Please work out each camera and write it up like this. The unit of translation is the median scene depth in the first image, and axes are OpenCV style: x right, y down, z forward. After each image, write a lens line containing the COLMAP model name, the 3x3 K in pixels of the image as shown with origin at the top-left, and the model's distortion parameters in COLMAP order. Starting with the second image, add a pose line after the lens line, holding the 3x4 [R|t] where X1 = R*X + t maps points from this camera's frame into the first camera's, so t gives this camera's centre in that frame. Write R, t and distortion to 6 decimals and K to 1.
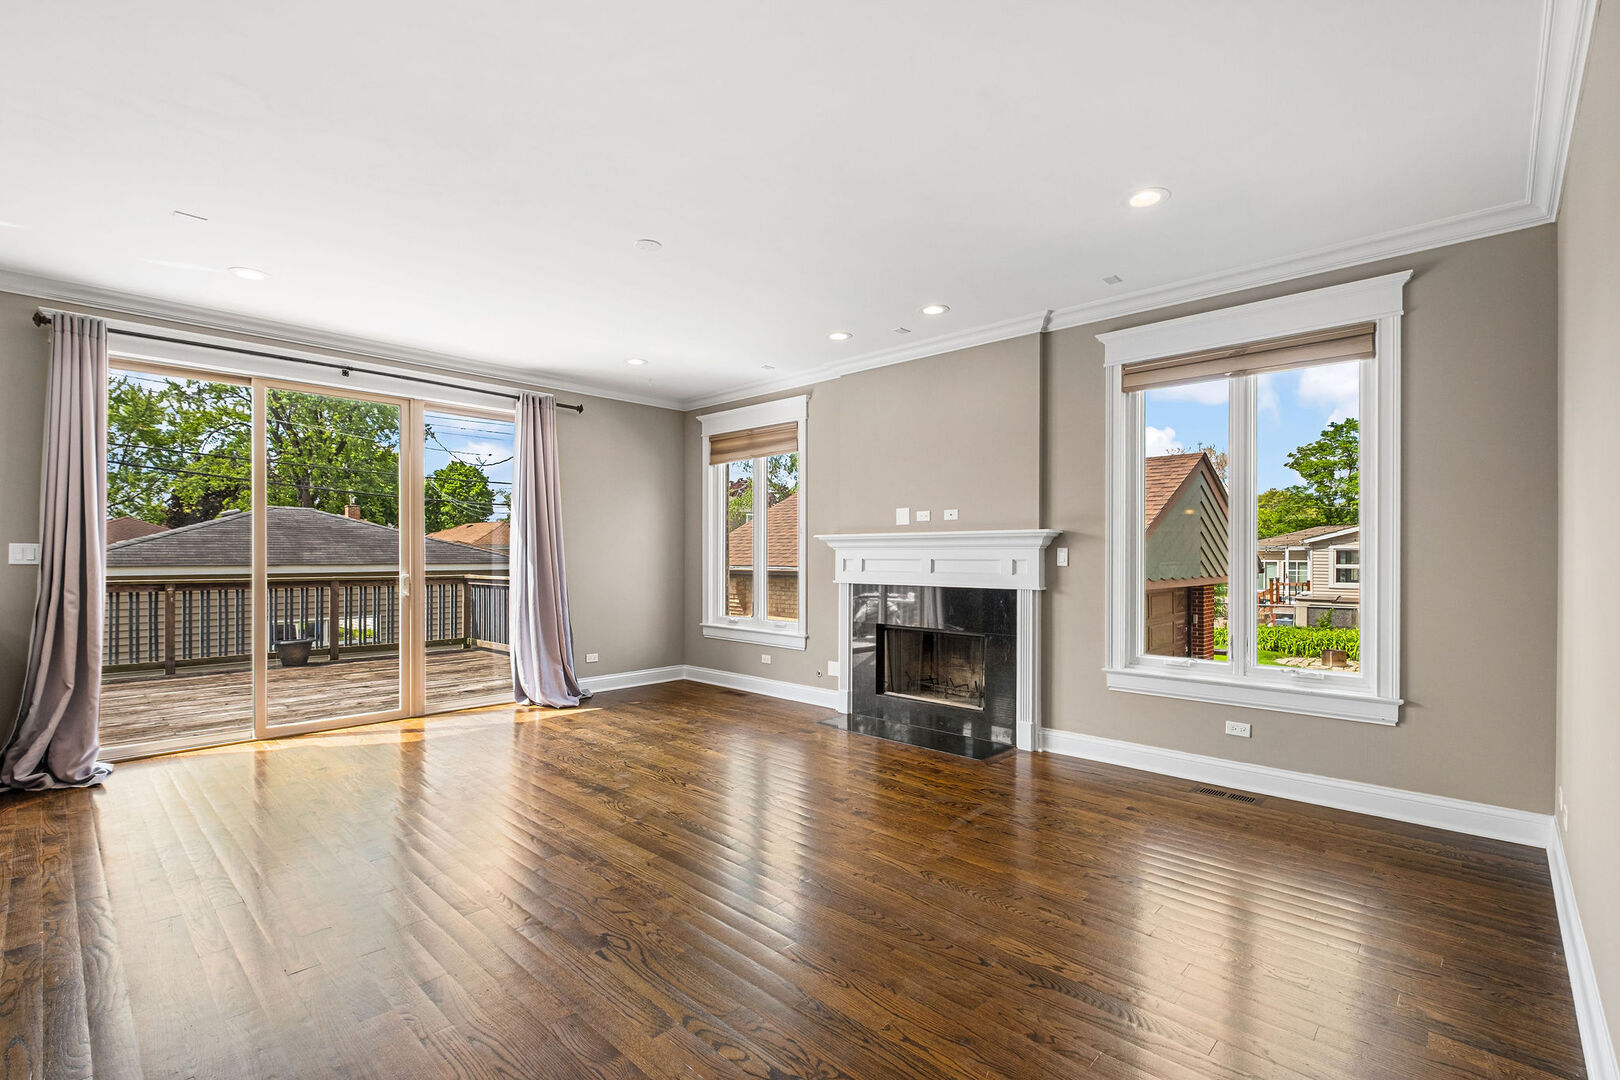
lens RADIAL K [[716.9, 0, 803.8], [0, 716.9, 548.5], [0, 0, 1]] dist [-0.001529, 0.000189]
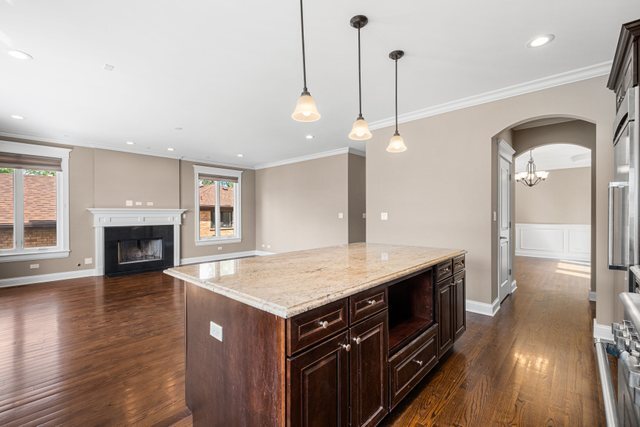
lens RADIAL K [[283.2, 0, 317.6], [0, 283.2, 216.9], [0, 0, 1]] dist [-0.001529, 0.000189]
pose [[-0.010098, -0.007237, 0.999923, -1.080845], [0.000131, 0.999974, 0.007238, 0.004233], [-0.999949, 0.000204, -0.010097, 0.219101]]
